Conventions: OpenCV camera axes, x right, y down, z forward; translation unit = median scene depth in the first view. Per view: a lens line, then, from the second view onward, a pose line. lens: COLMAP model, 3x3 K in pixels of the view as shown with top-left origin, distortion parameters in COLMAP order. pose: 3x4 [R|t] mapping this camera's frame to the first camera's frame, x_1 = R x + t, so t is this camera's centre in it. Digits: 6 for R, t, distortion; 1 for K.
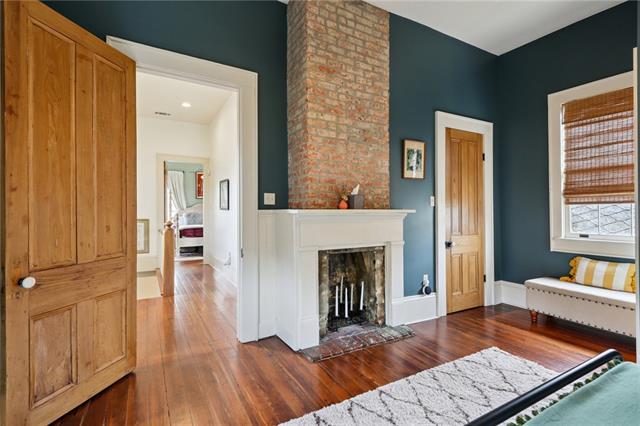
lens RADIAL K [[309.3, 0, 321.8], [0, 309.3, 211.5], [0, 0, 1]] dist [0.001162, 0.000104]
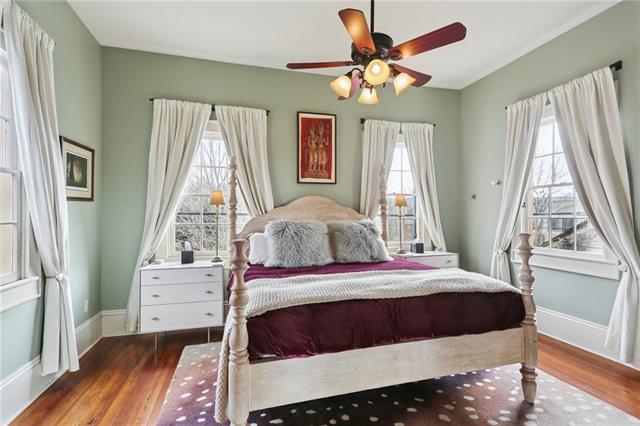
lens RADIAL K [[309.3, 0, 320.0], [0, 309.3, 213.7], [0, 0, 1]] dist [0.001162, 0.000104]
pose [[0.970166, 0.004099, -0.242406, -0.314682], [-0.002314, 0.999968, 0.007651, -0.007656], [0.242429, -0.006862, 0.970145, 0.700935]]
